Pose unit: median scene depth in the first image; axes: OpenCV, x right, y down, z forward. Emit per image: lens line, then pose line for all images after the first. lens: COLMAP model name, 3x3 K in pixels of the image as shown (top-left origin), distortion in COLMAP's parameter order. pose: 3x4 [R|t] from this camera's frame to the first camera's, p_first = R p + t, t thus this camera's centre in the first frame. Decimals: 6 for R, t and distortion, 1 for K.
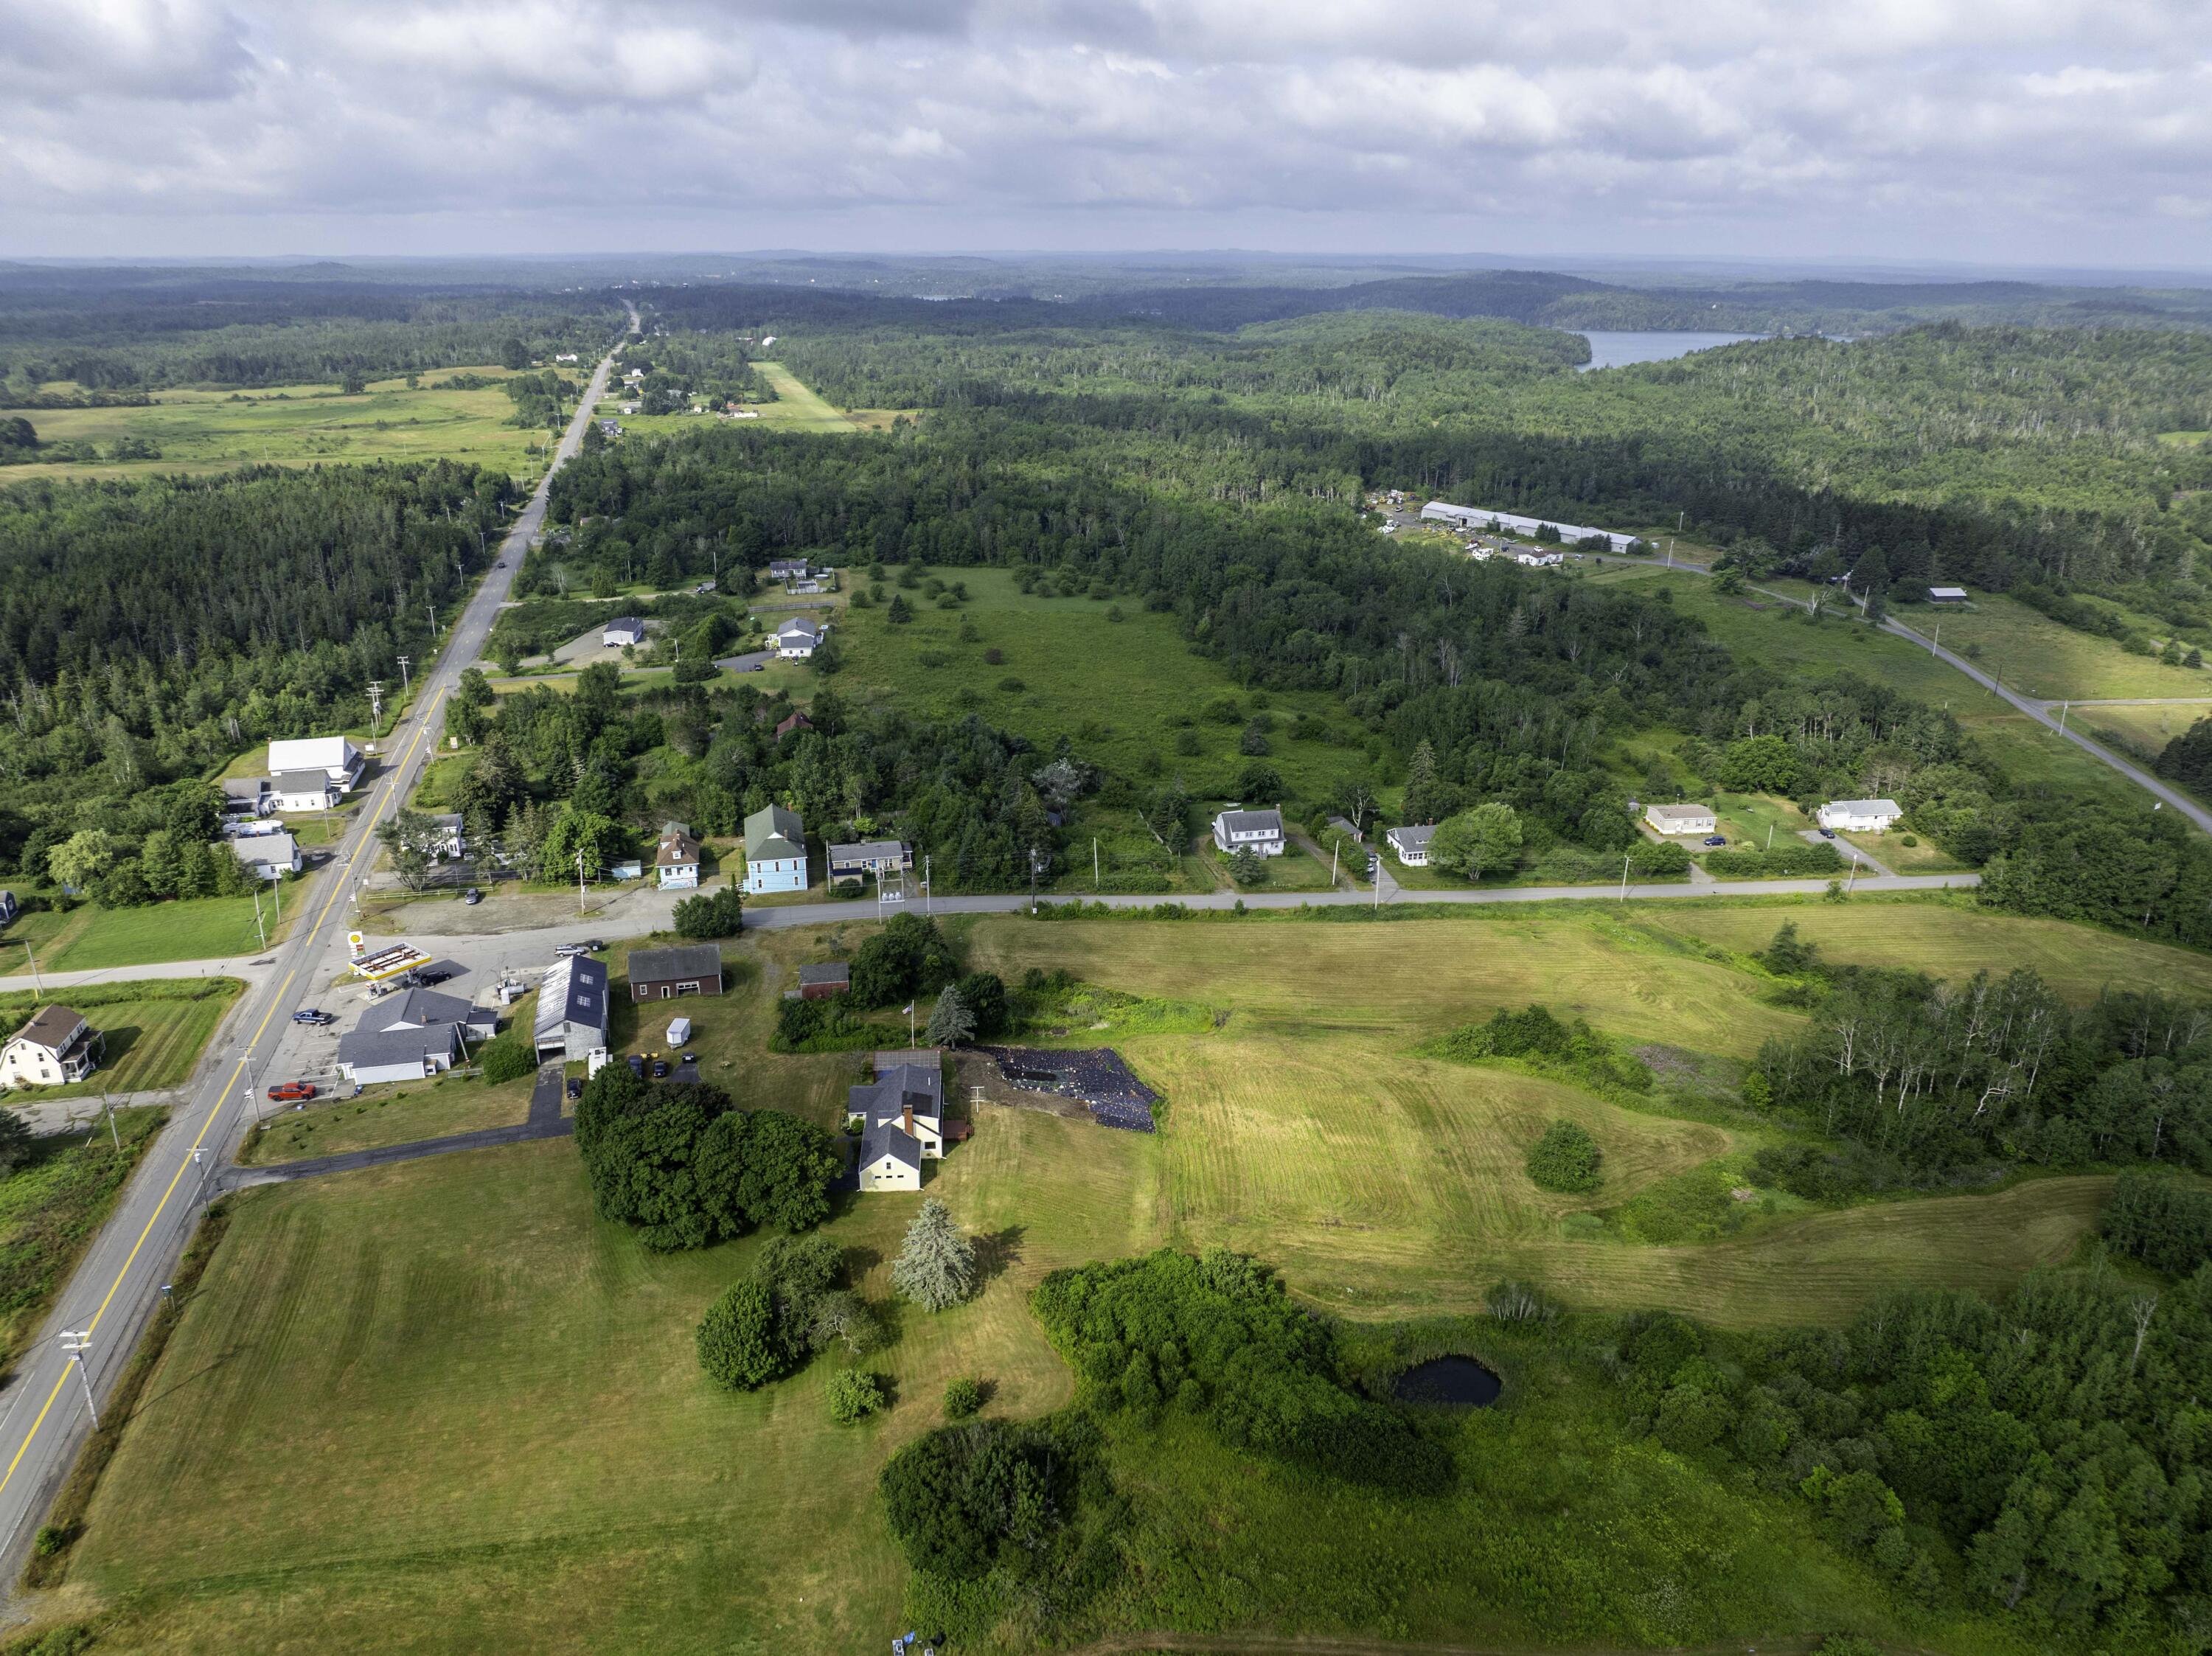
lens RADIAL K [[1555.3, 0, 1106.0], [0, 1555.3, 828.0], [0, 0, 1]] dist [-0.028896, -0.008903]
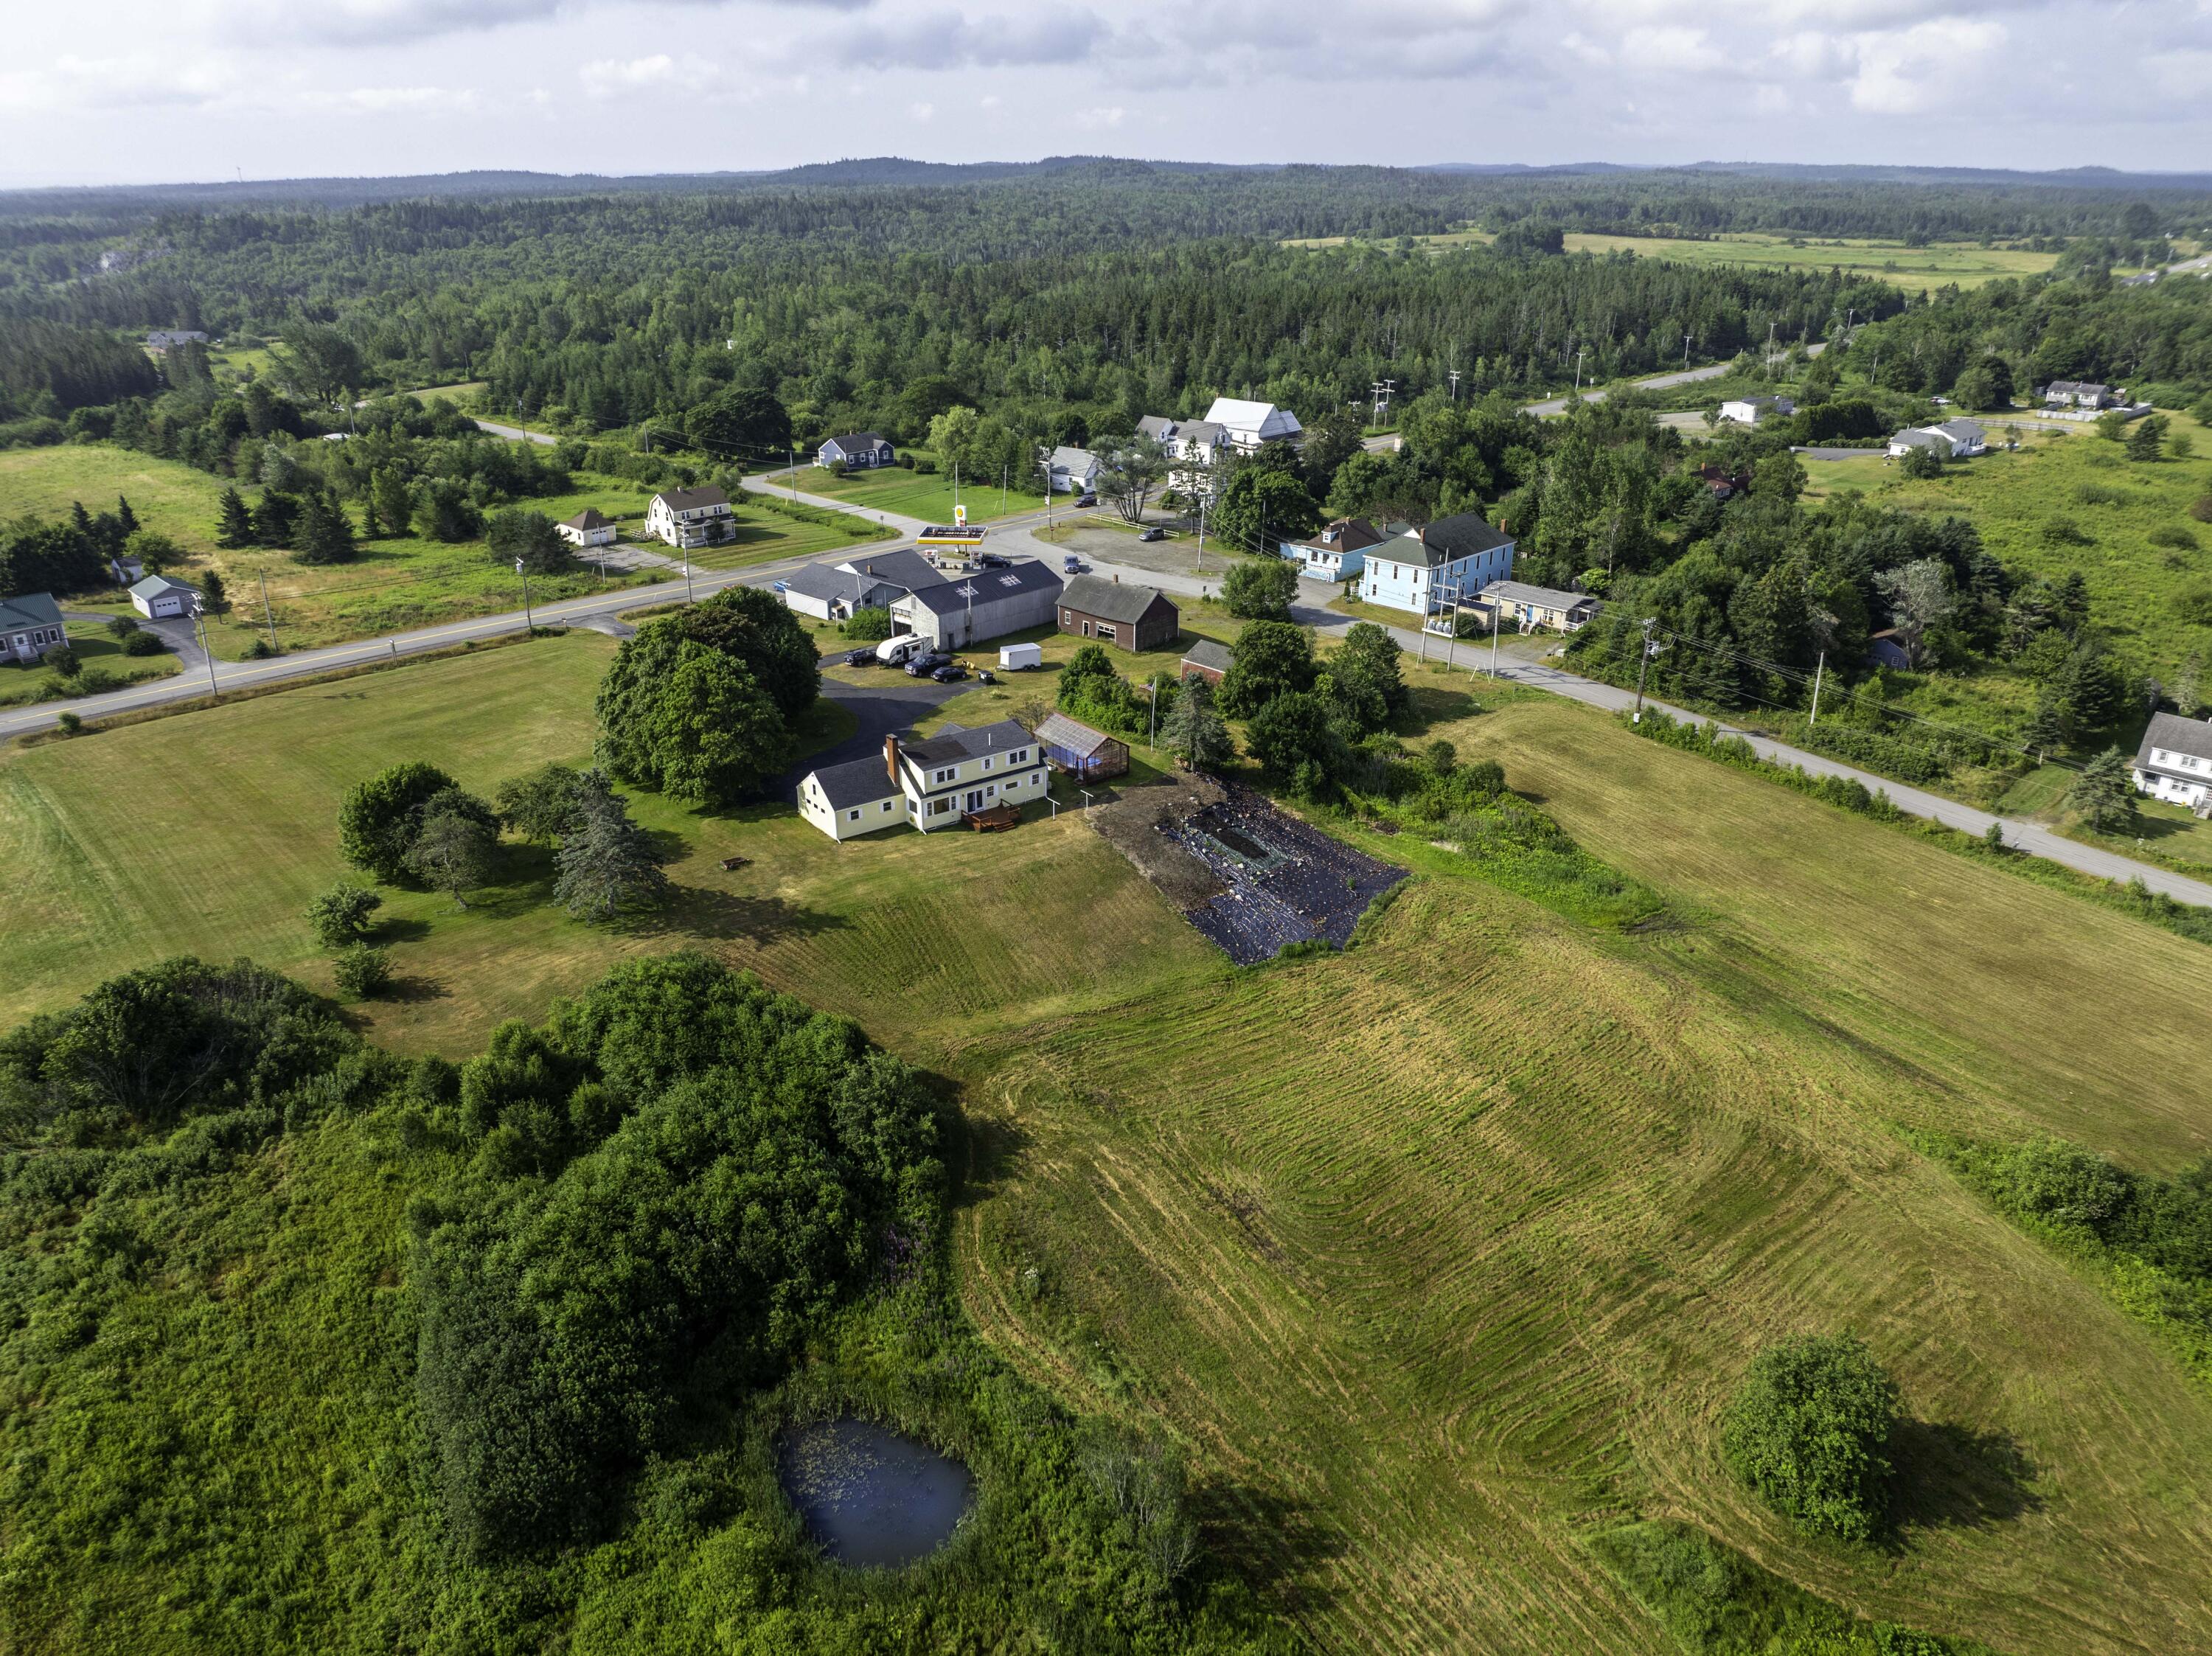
lens RADIAL K [[1555.3, 0, 1106.0], [0, 1555.3, 828.0], [0, 0, 1]] dist [-0.028896, -0.008903]
pose [[0.544544, 0.332516, -0.770003, 0.346830], [-0.294291, 0.935437, 0.195835, 0.035975], [0.785408, 0.119964, 0.607242, 0.463923]]
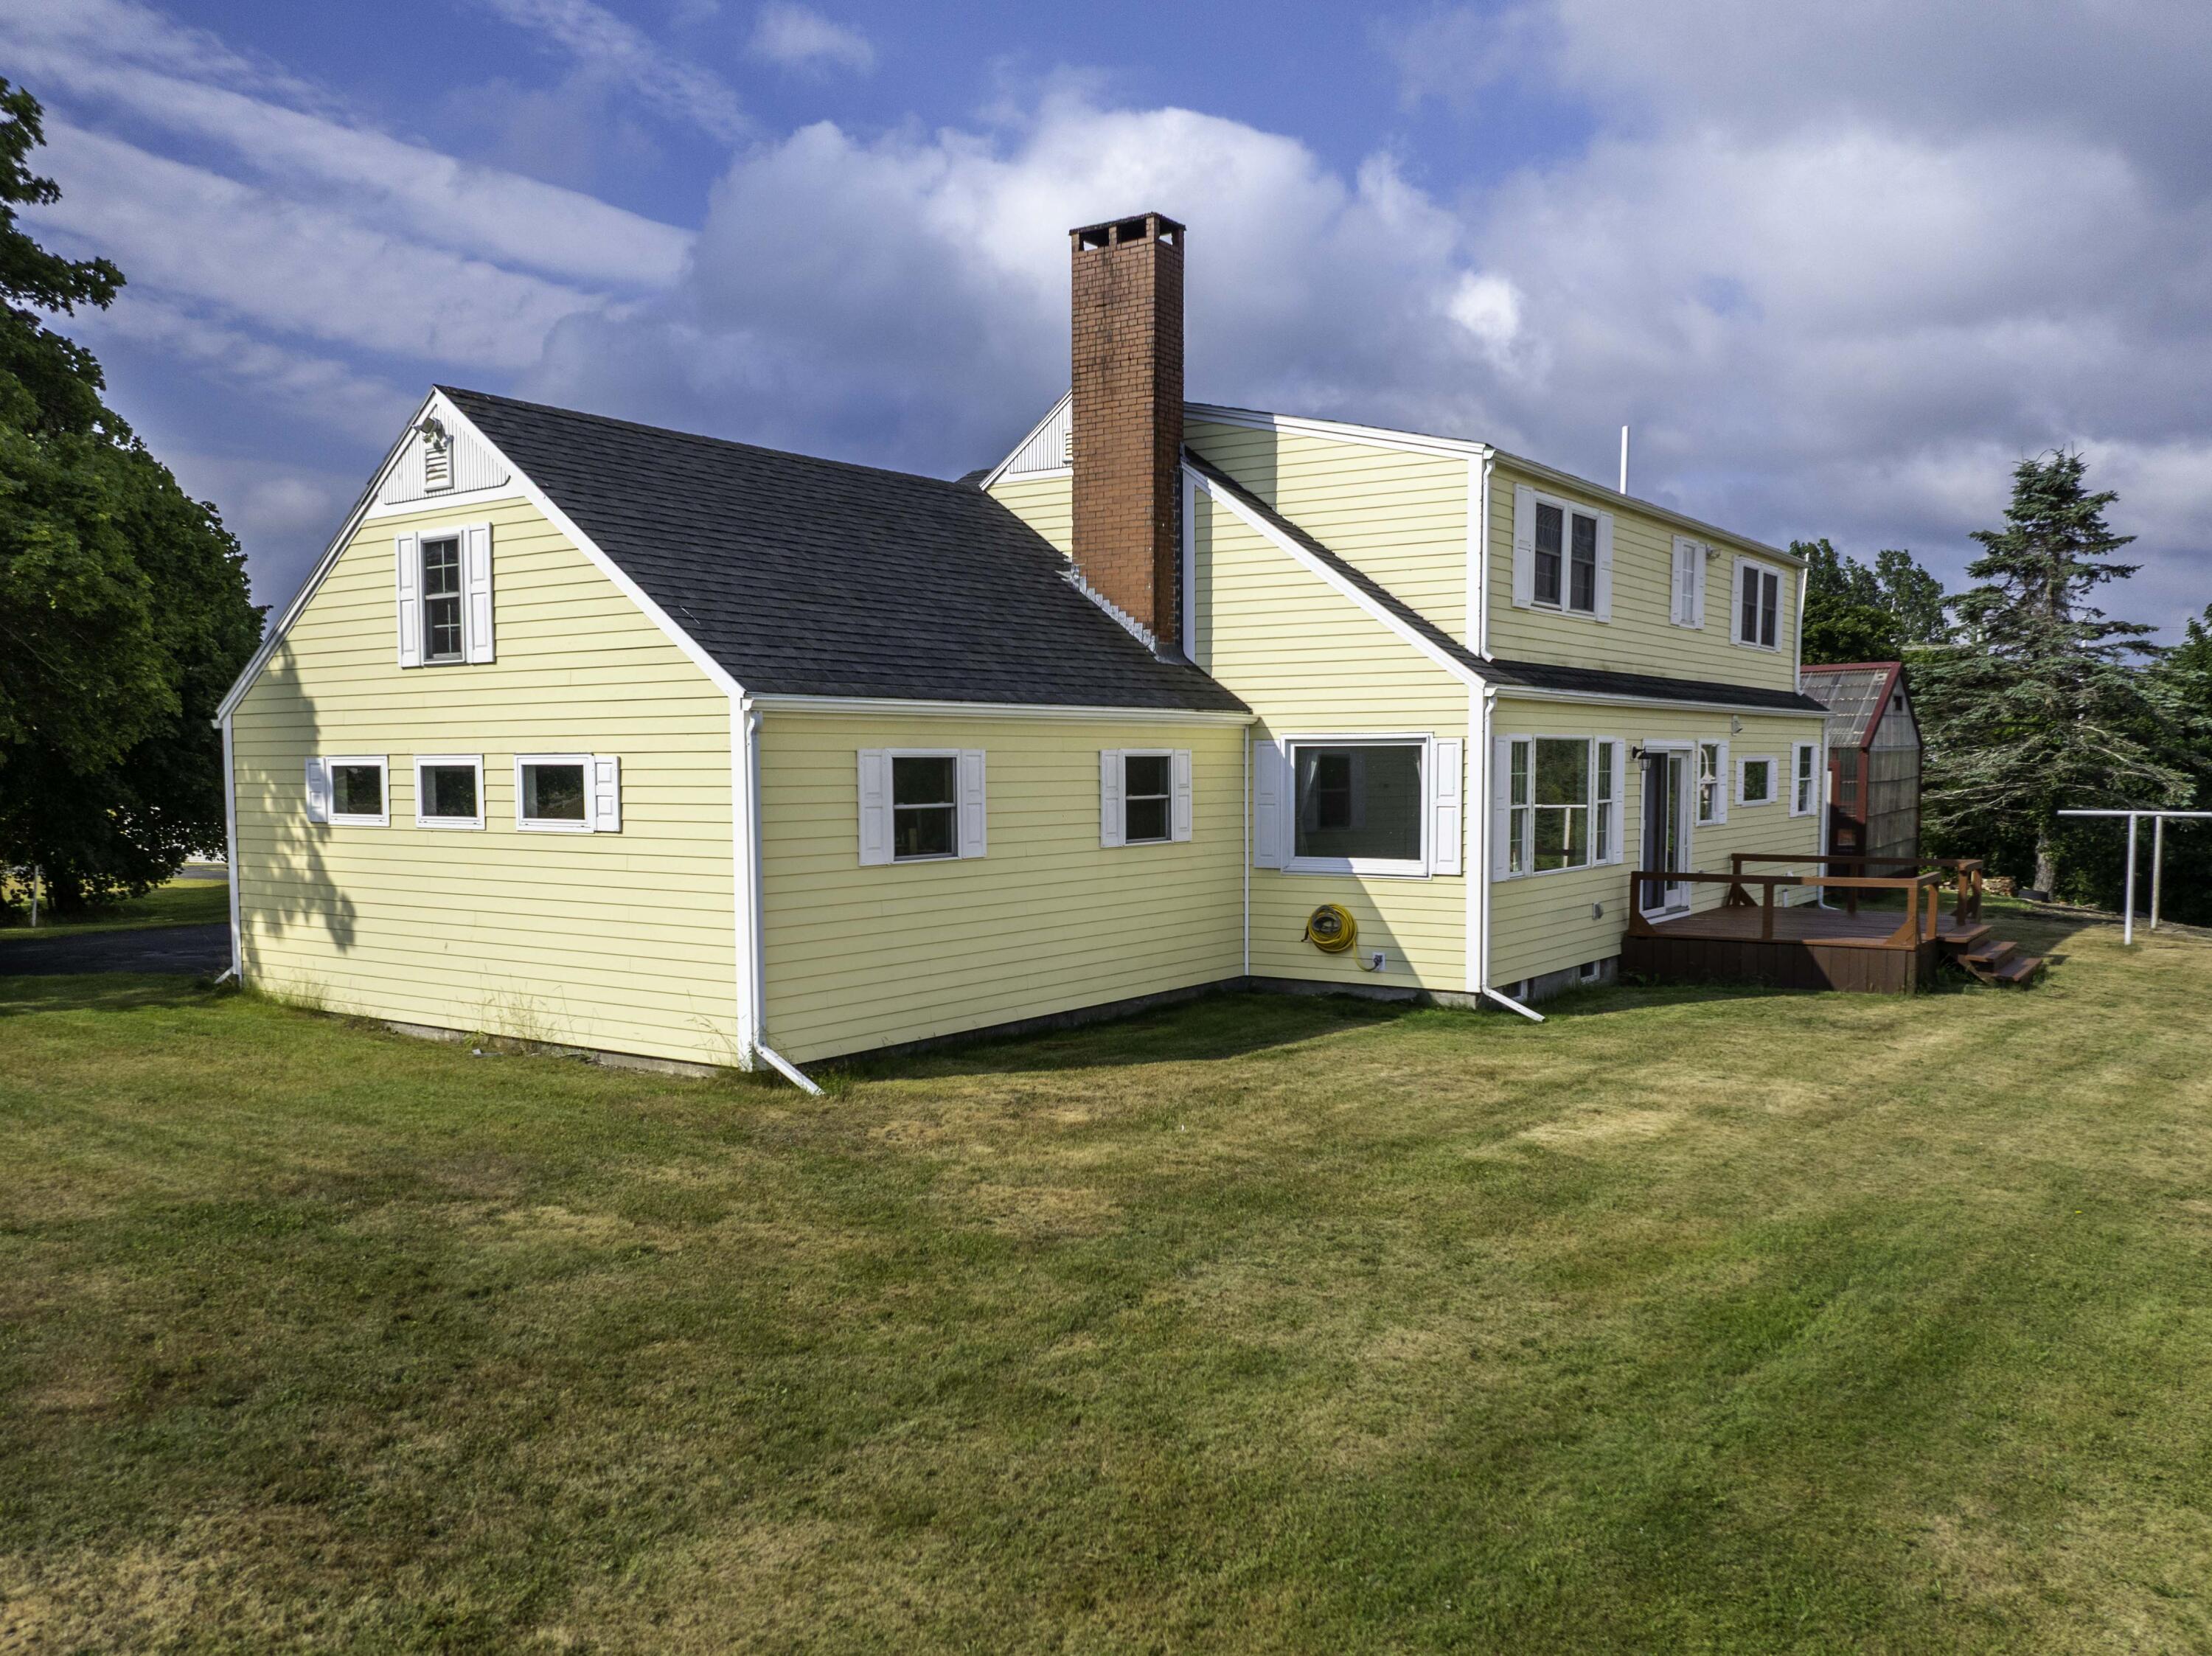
lens RADIAL K [[1794.0, 0, 1106.0], [0, 1794.0, 828.0], [0, 0, 1]] dist [0.004205, -0.000953]
pose [[0.761648, 0.022910, -0.647586, -0.046178], [-0.219300, 0.949516, -0.224335, 0.165764], [0.609754, 0.312880, 0.728221, 0.668786]]
